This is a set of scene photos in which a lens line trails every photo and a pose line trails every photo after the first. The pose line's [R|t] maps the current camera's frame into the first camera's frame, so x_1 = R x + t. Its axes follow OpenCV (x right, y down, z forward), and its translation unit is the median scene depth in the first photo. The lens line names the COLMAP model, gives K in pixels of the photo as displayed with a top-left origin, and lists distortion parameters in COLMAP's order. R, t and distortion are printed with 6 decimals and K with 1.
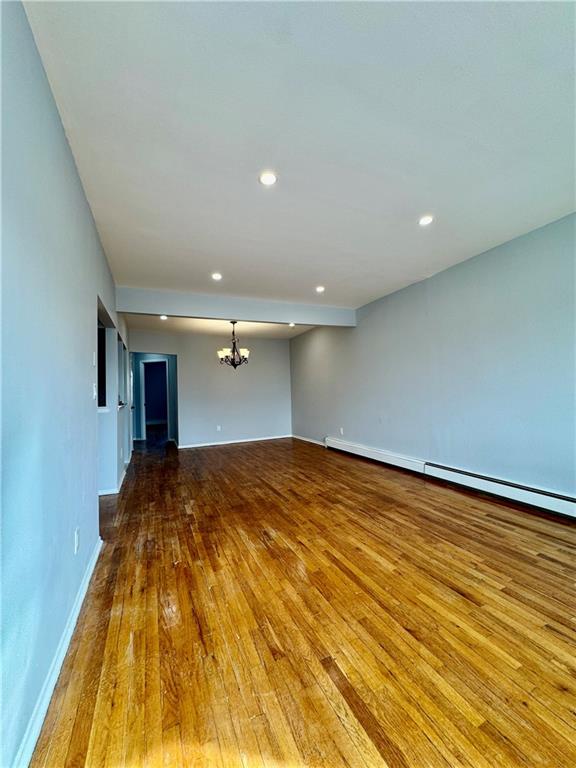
lens RADIAL K [[306.4, 0, 288.8], [0, 306.4, 384.8], [0, 0, 1]] dist [0.002122, 0.000375]
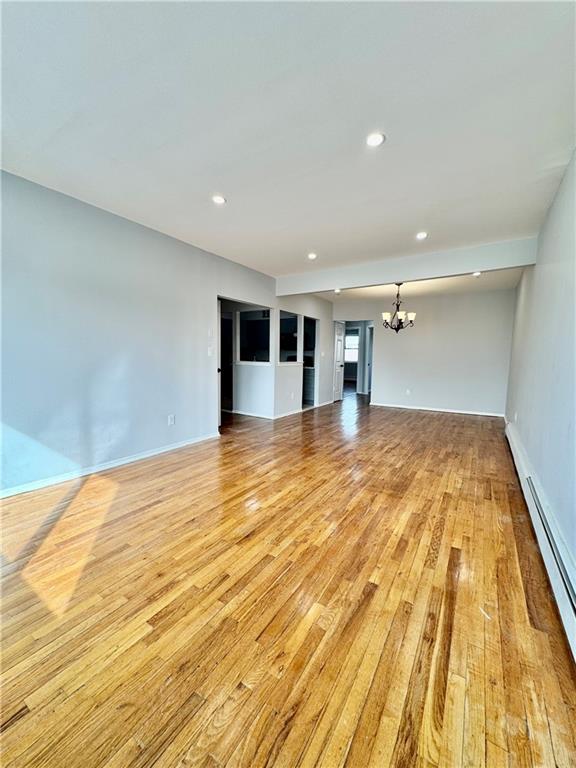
lens RADIAL K [[306.4, 0, 289.0], [0, 306.4, 384.8], [0, 0, 1]] dist [0.002122, 0.000375]
pose [[0.539435, 0.115449, -0.834075, 0.937354], [-0.010405, 0.991394, 0.130495, -0.021425], [0.841963, -0.061715, 0.535994, 0.331880]]
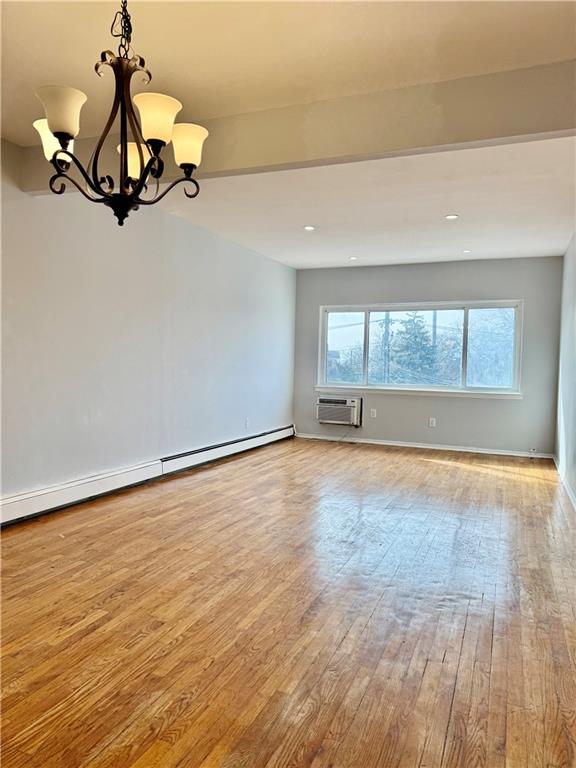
lens RADIAL K [[541.6, 0, 289.0], [0, 541.6, 383.8], [0, 0, 1]] dist [0.041103, -0.039405]
pose [[-0.683669, -0.014227, 0.729654, -0.969702], [-0.022602, 0.999743, -0.001685, 0.090427], [-0.729442, -0.017644, -0.683815, 2.265793]]
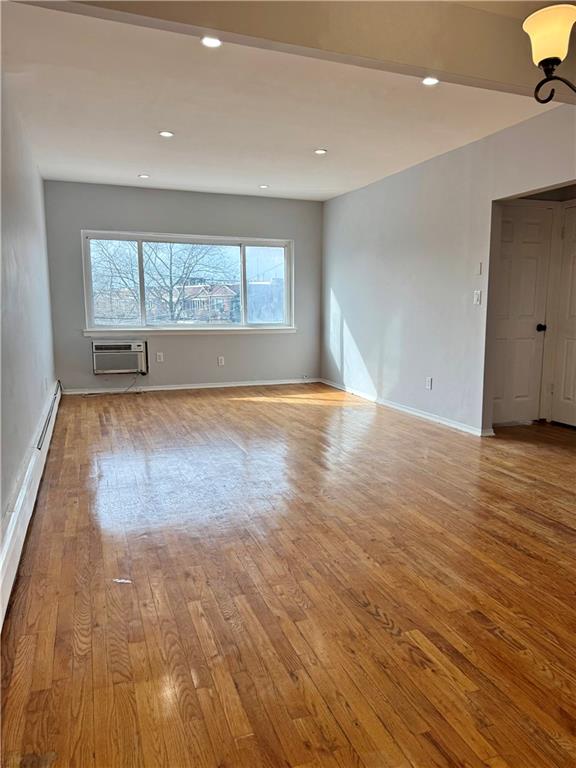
lens RADIAL K [[541.6, 0, 288.2], [0, 541.6, 381.1], [0, 0, 1]] dist [0.041103, -0.039405]
pose [[-0.997230, 0.015003, 0.072849, -0.046827], [0.022907, 0.993789, 0.108896, 0.076676], [-0.070763, 0.110264, -0.991380, 2.518472]]
